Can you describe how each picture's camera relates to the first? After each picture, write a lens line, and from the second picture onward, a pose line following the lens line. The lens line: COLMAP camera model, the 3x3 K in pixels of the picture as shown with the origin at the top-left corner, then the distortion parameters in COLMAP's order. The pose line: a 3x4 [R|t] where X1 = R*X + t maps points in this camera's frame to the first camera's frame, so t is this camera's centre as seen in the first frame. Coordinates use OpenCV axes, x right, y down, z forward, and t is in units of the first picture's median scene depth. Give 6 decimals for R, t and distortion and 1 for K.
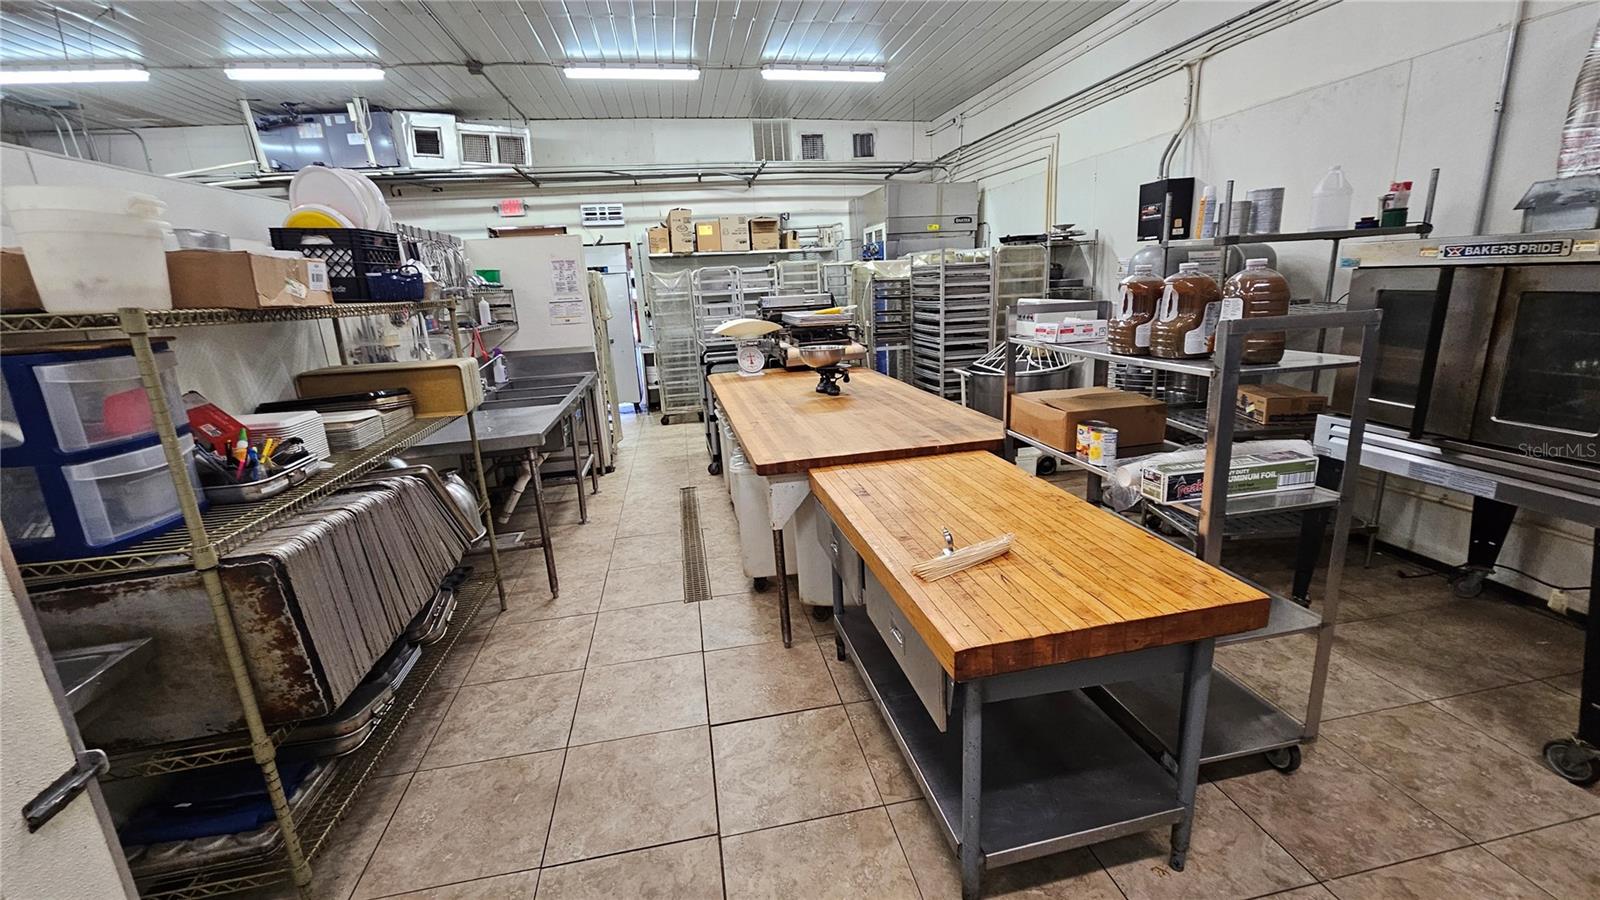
lens RADIAL K [[658.5, 0, 797.8], [0, 658.5, 443.1], [0, 0, 1]] dist [-0.002273, 0.002345]
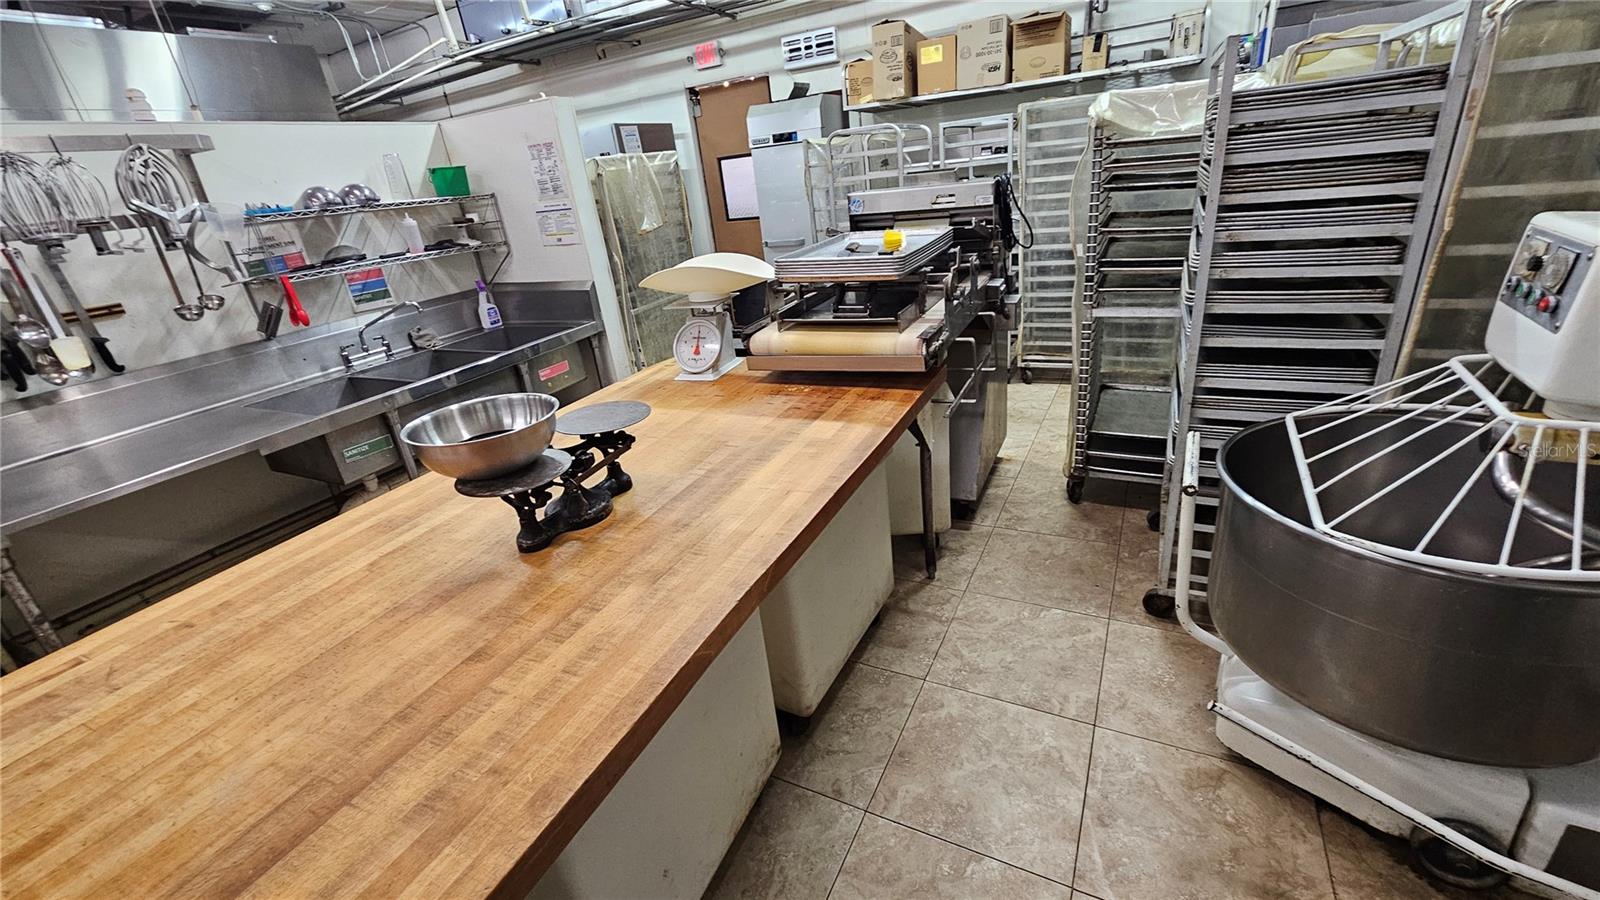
lens RADIAL K [[658.5, 0, 798.0], [0, 658.5, 449.3], [0, 0, 1]] dist [-0.002273, 0.002345]
pose [[0.793394, 0.209279, -0.571602, 0.265424], [-0.082750, 0.967404, 0.239335, -0.162654], [0.603058, -0.142587, 0.784850, 0.602155]]
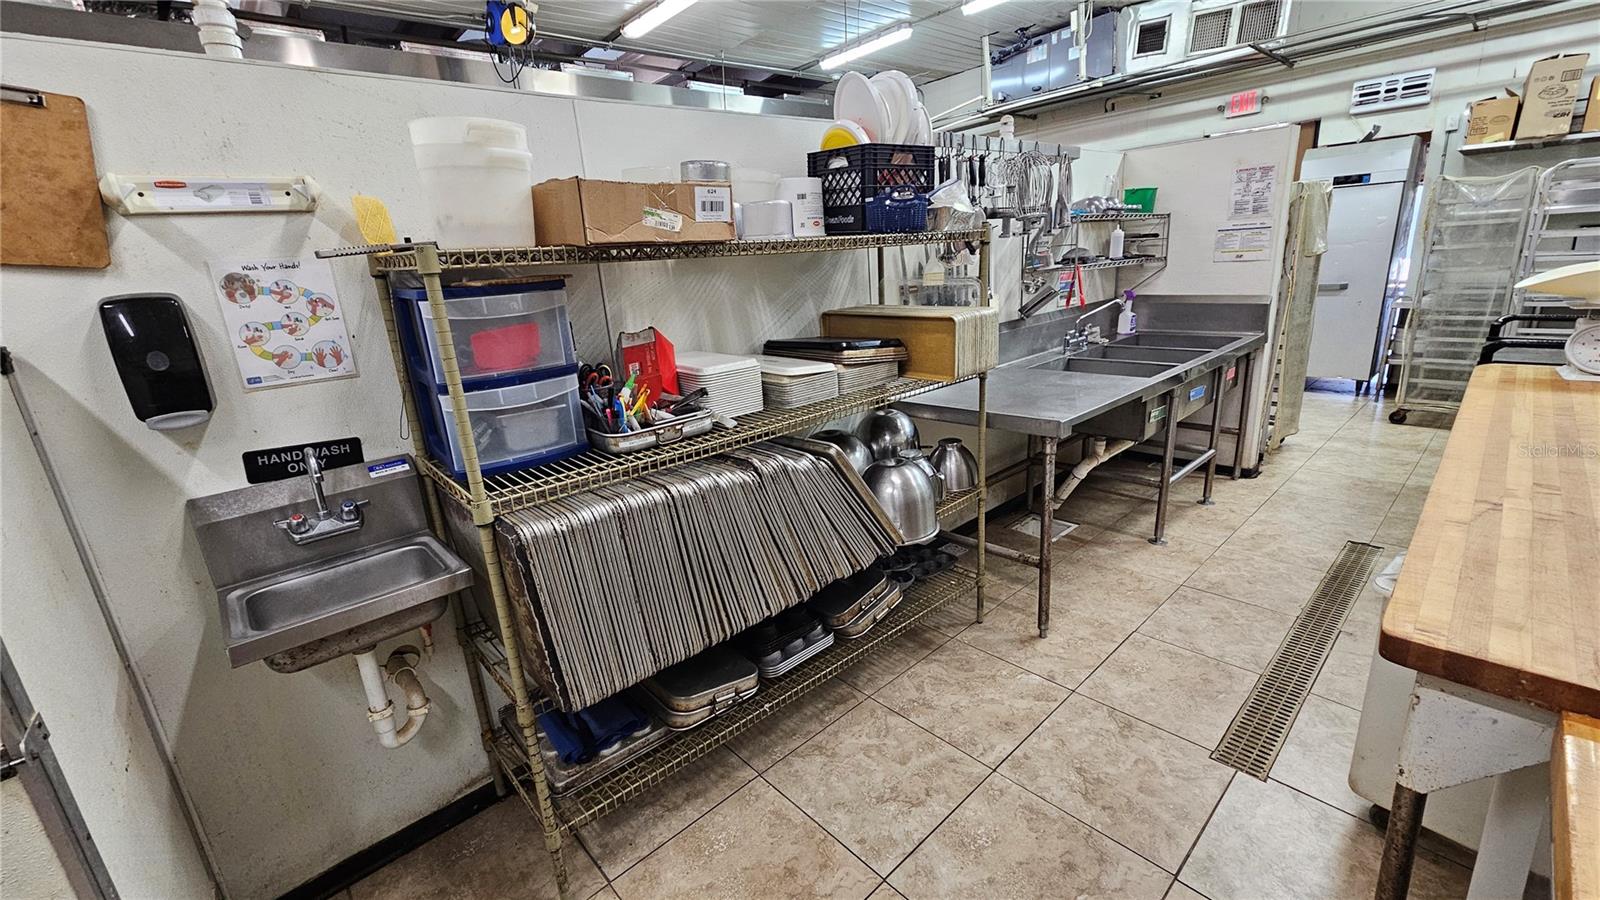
lens RADIAL K [[658.5, 0, 795.6], [0, 658.5, 444.9], [0, 0, 1]] dist [-0.002273, 0.002345]
pose [[0.527331, 0.252709, -0.811209, 0.023872], [-0.166678, 0.966962, 0.192879, -0.047795], [0.833151, 0.033499, 0.552030, 0.221884]]
